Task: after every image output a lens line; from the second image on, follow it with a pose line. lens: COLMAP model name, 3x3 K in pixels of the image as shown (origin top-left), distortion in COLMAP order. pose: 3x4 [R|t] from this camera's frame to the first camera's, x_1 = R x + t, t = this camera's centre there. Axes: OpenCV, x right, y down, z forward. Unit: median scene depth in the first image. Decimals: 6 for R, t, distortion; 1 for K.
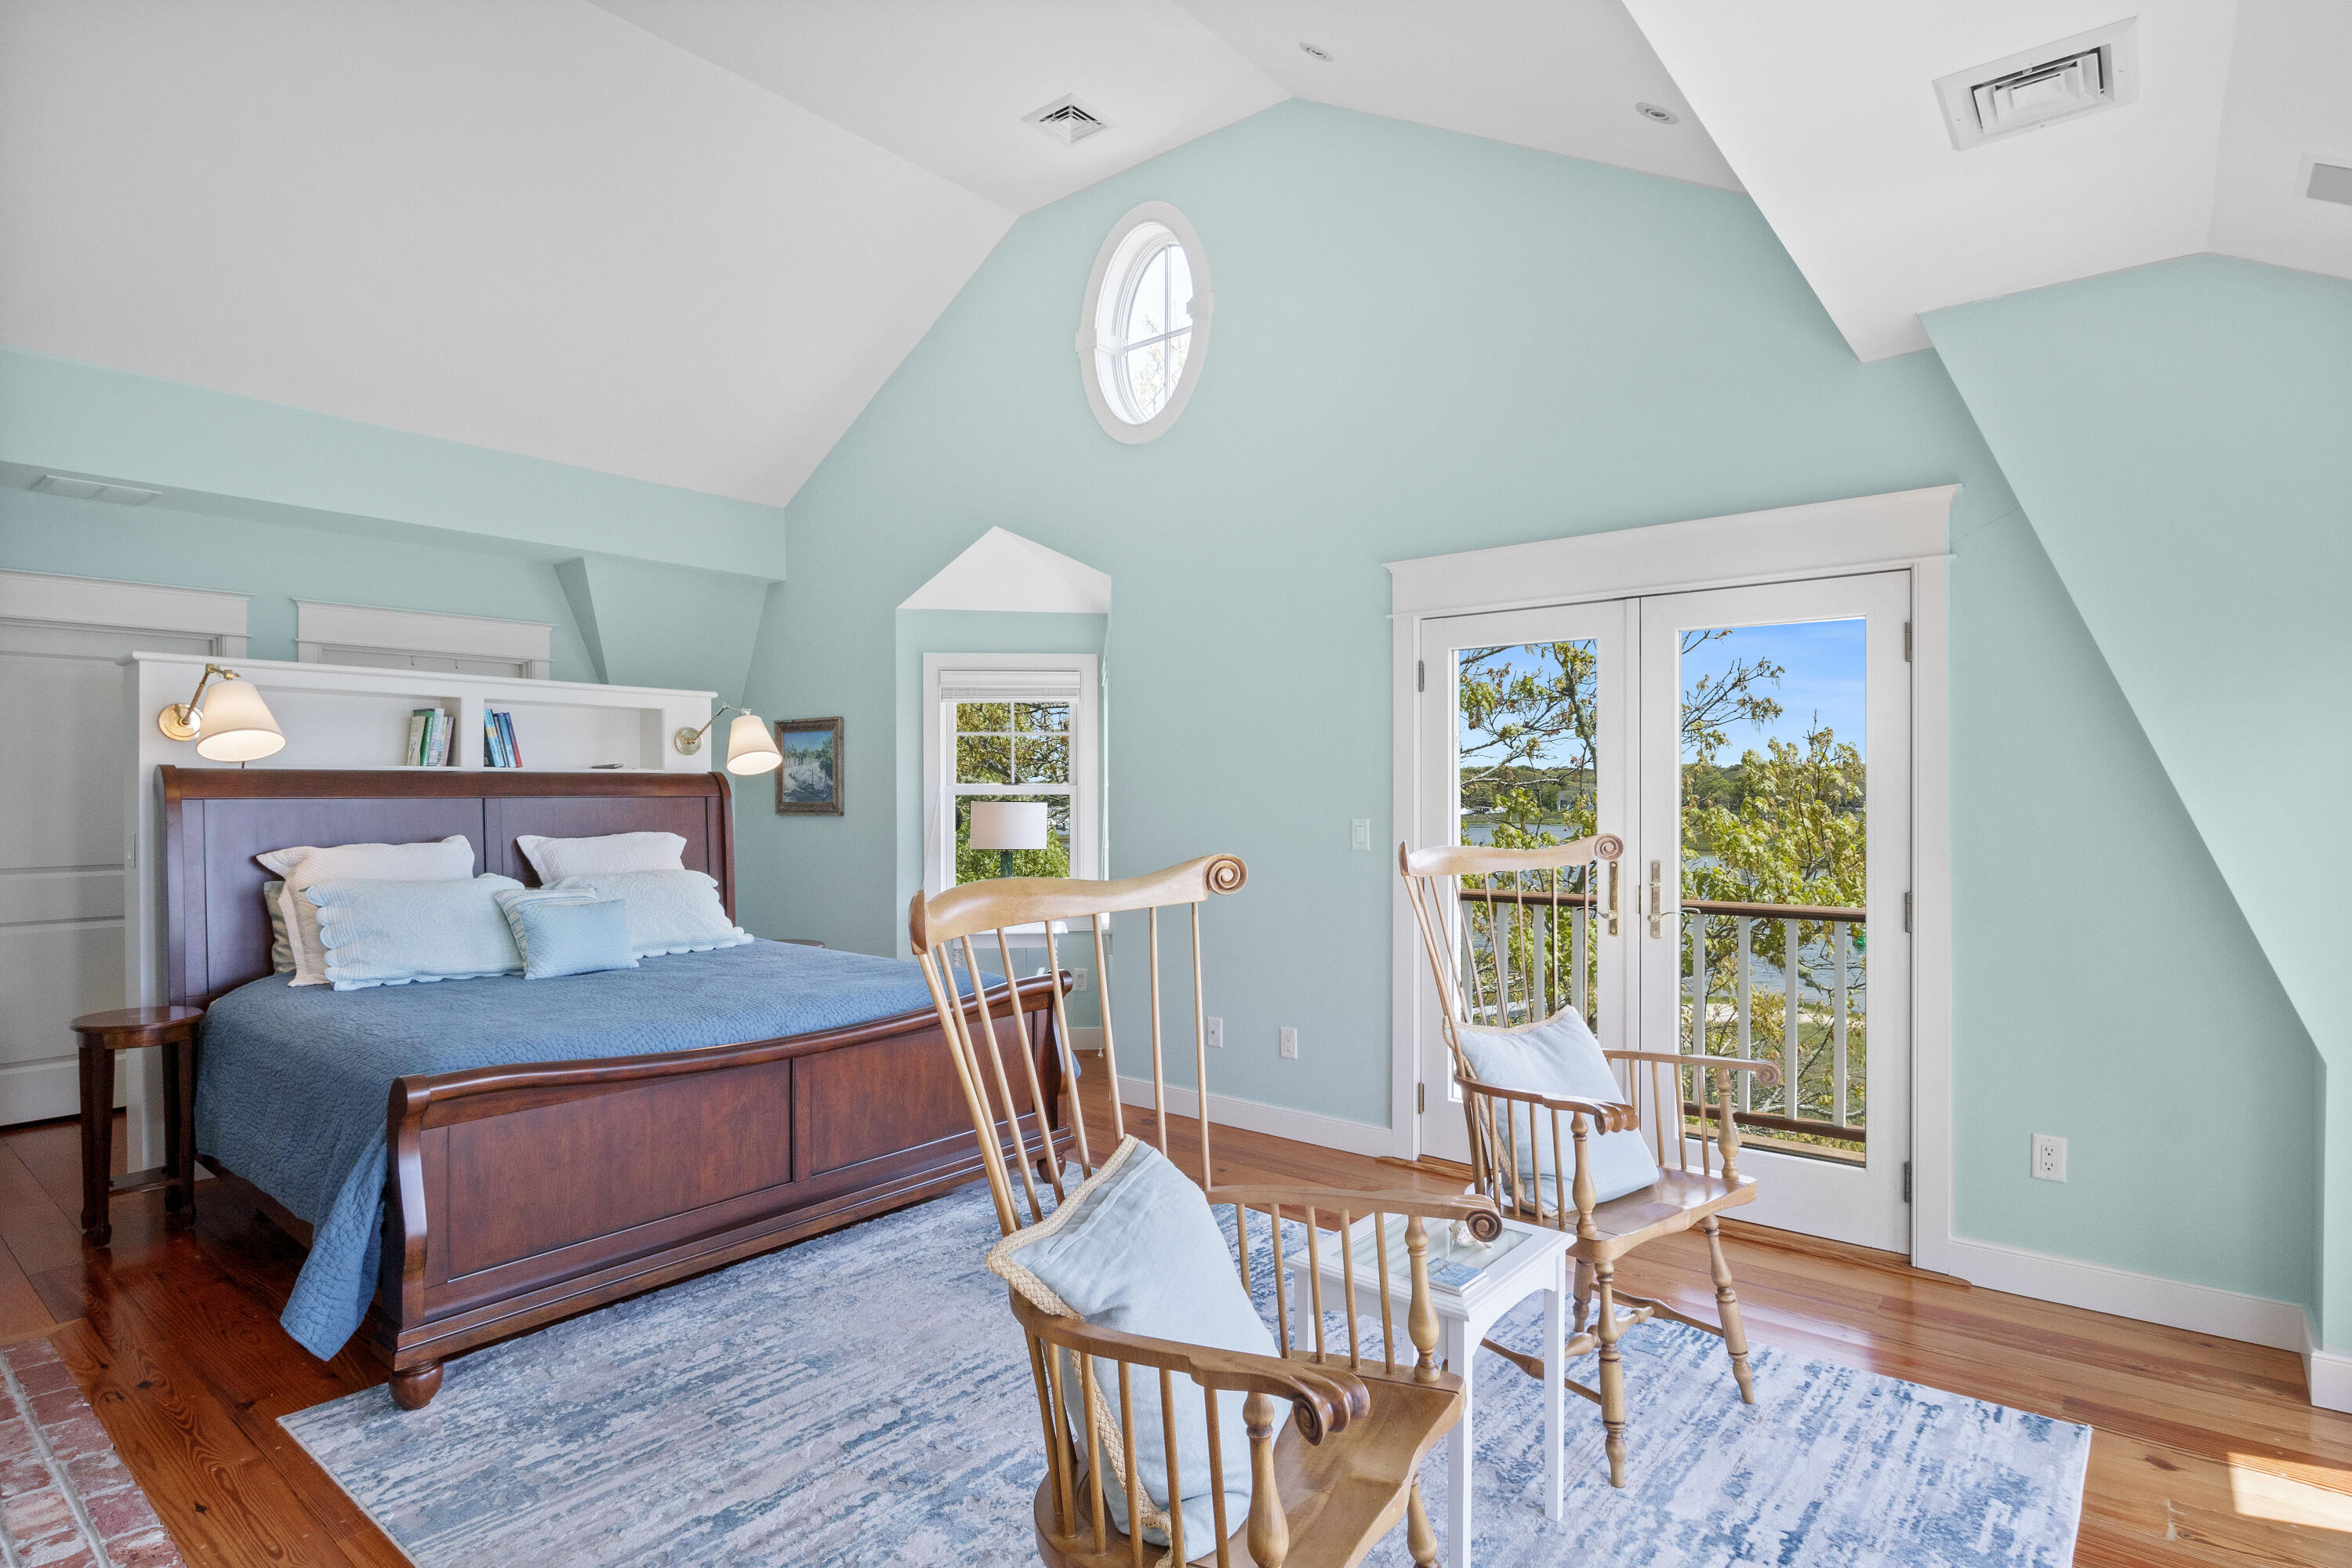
lens RADIAL K [[1179.1, 0, 1196.0], [0, 1179.1, 792.8], [0, 0, 1]] dist [-0.012528, 0.003066]
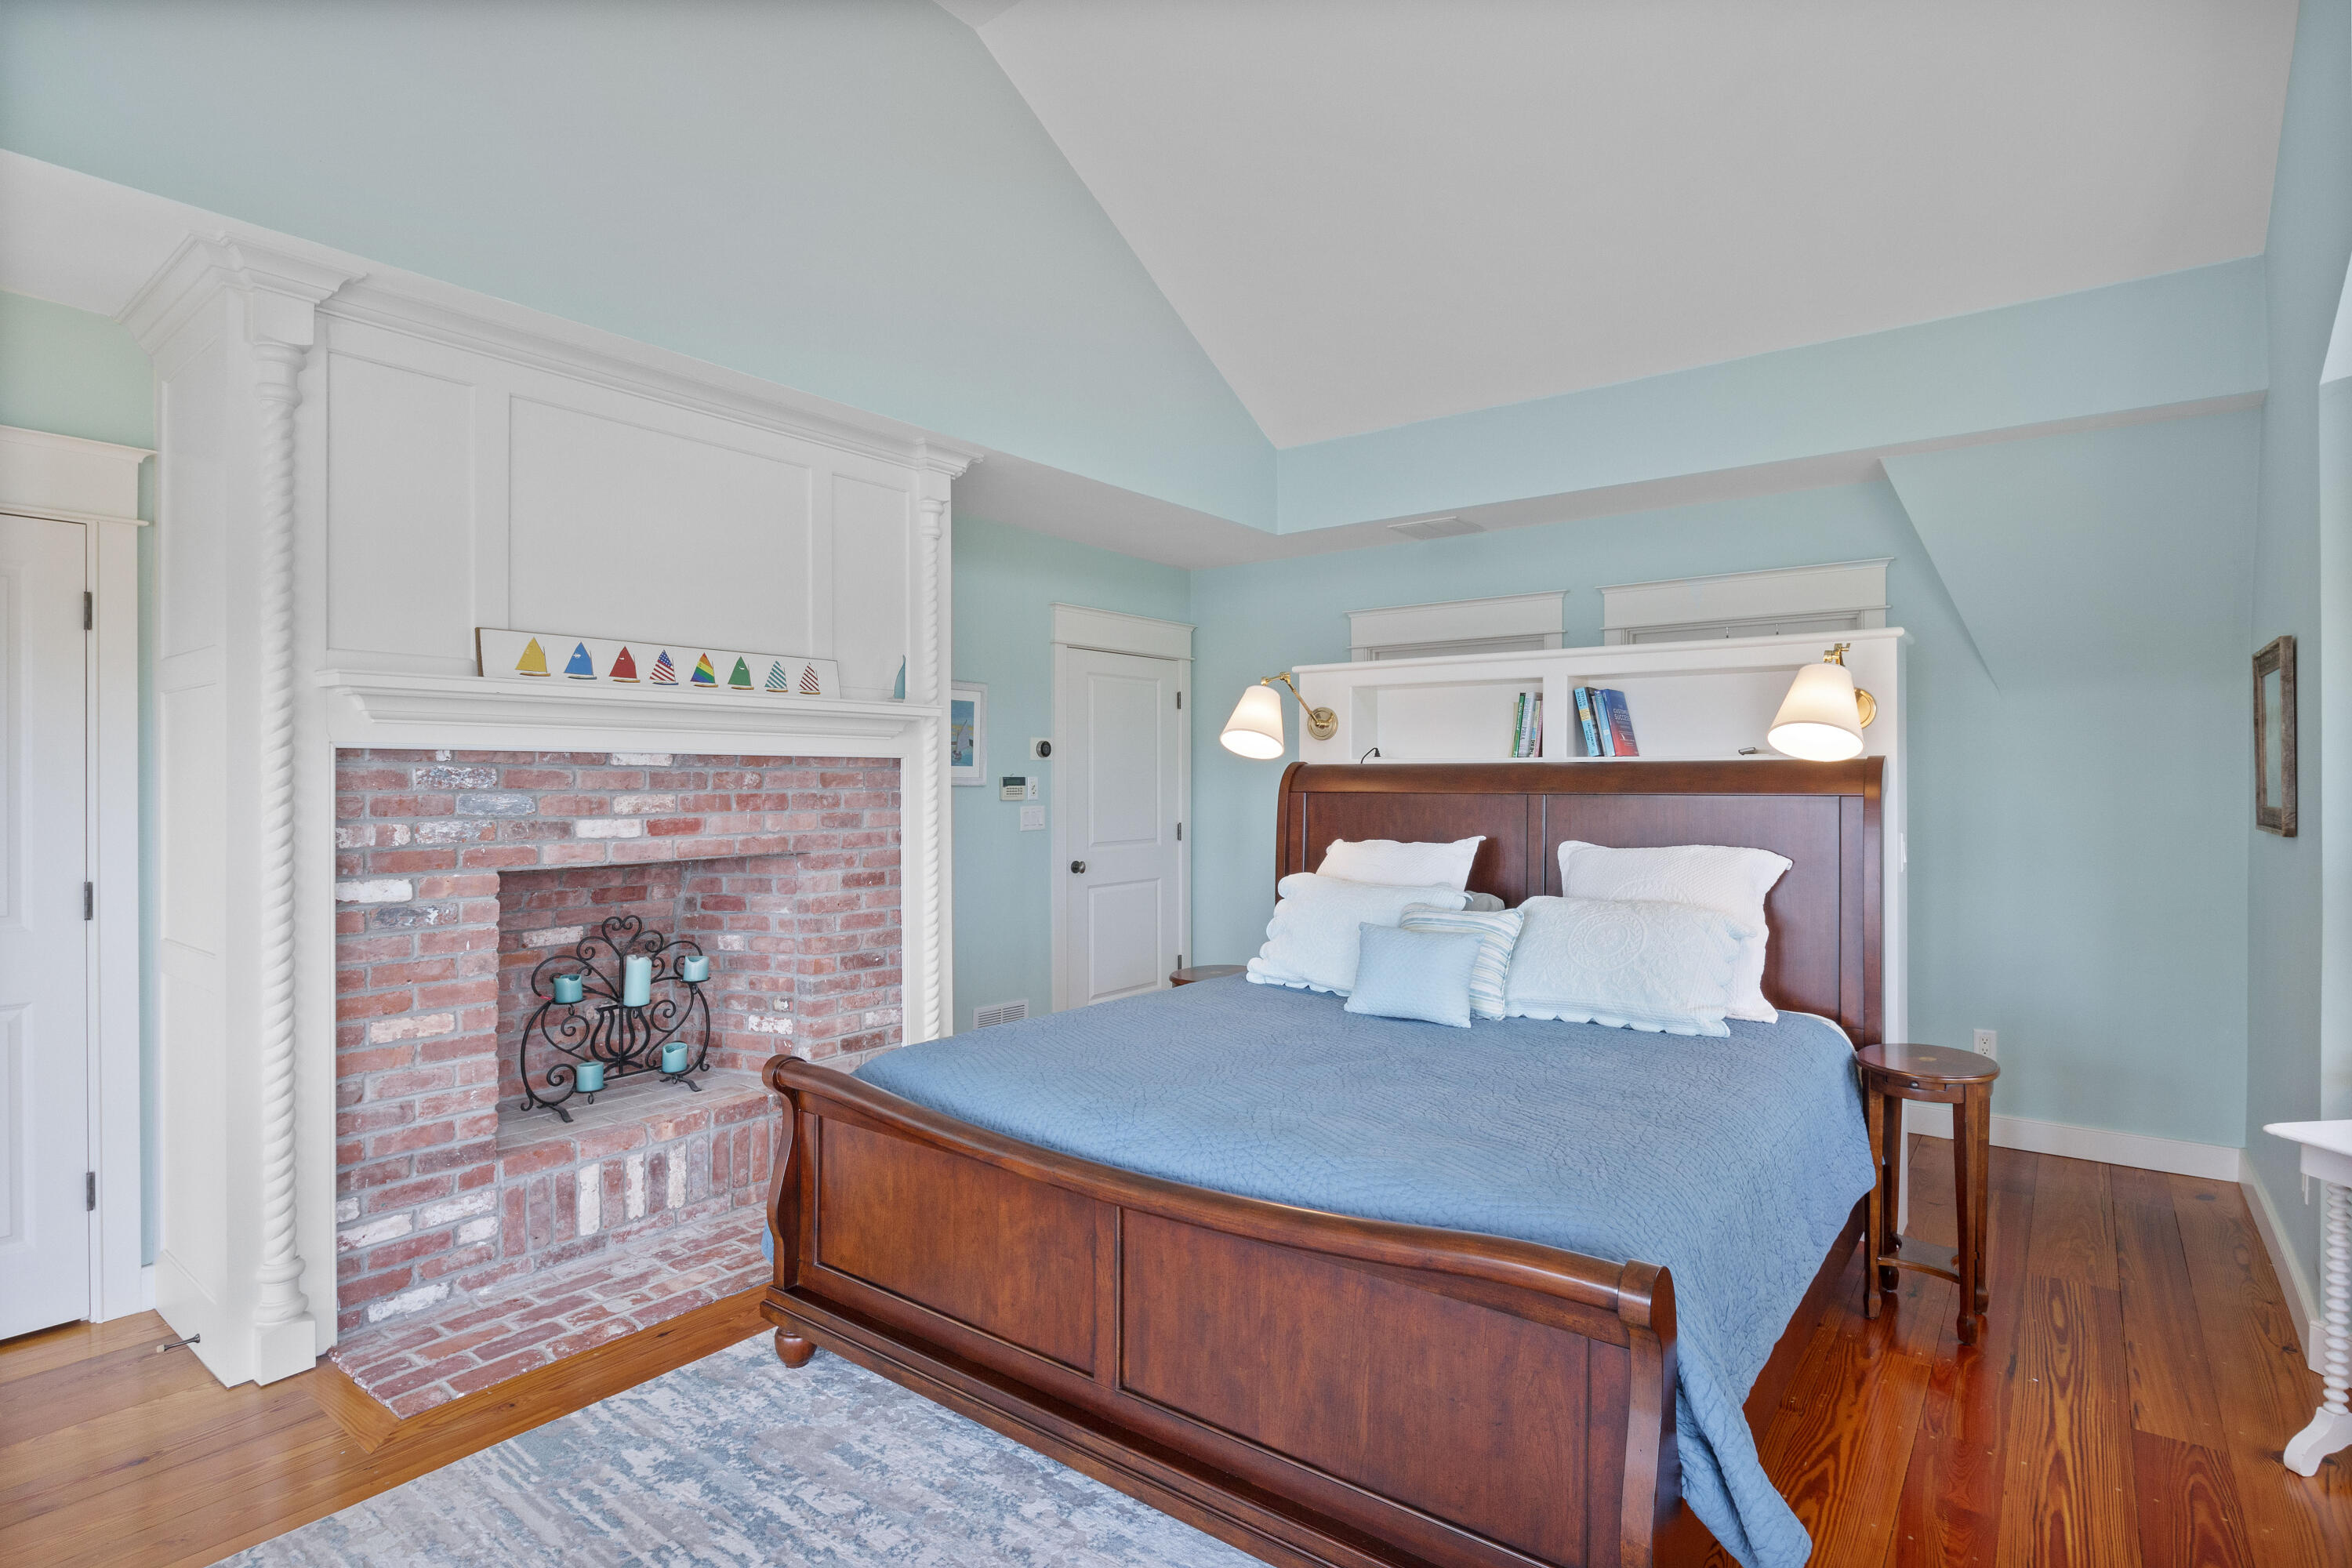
lens RADIAL K [[1168.7, 0, 1217.0], [0, 1168.7, 776.3], [0, 0, 1]] dist [-0.004297, -0.003425]
pose [[0.034927, 0.001205, -0.999389, 0.232215], [0.001370, 0.999998, 0.001254, -0.009687], [0.999389, -0.001413, 0.034925, 0.750473]]
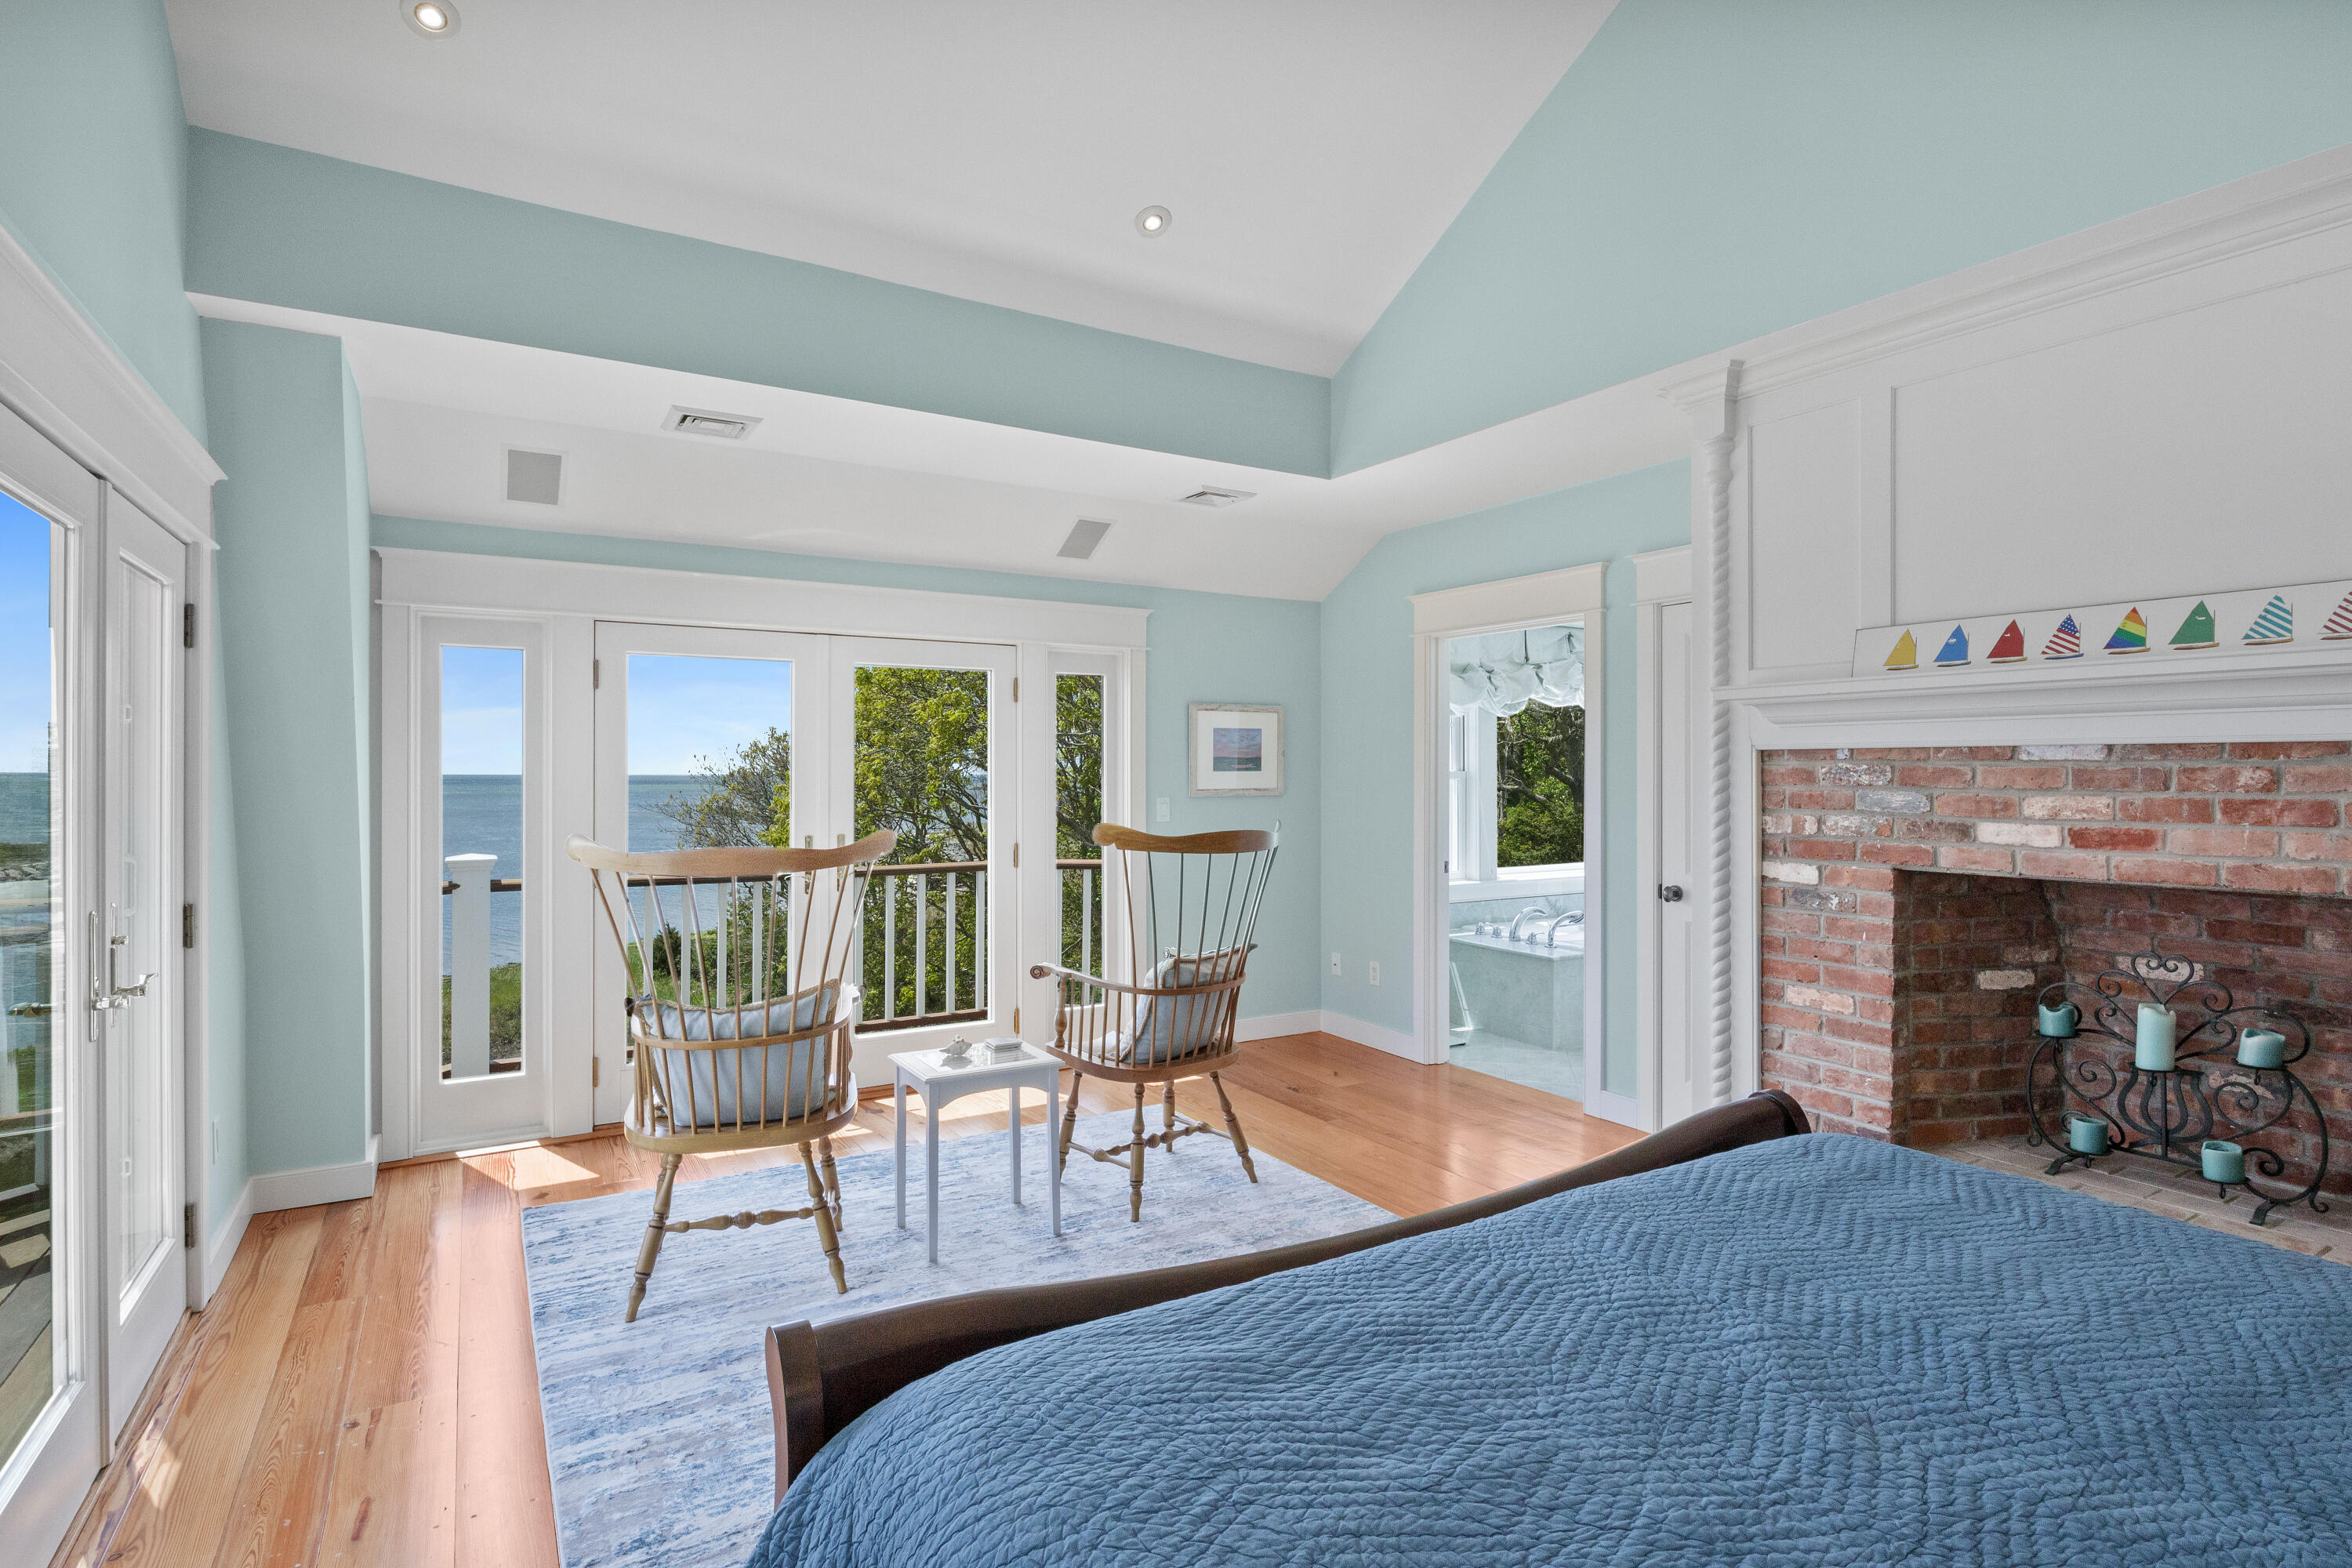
lens RADIAL K [[1168.7, 0, 1167.4], [0, 1168.7, 768.5], [0, 0, 1]] dist [-0.004297, -0.003425]
pose [[-0.935652, 0.002252, 0.352917, -0.299464], [0.000171, 0.999982, -0.005928, -0.008250], [-0.352924, -0.005487, -0.935636, 1.135806]]
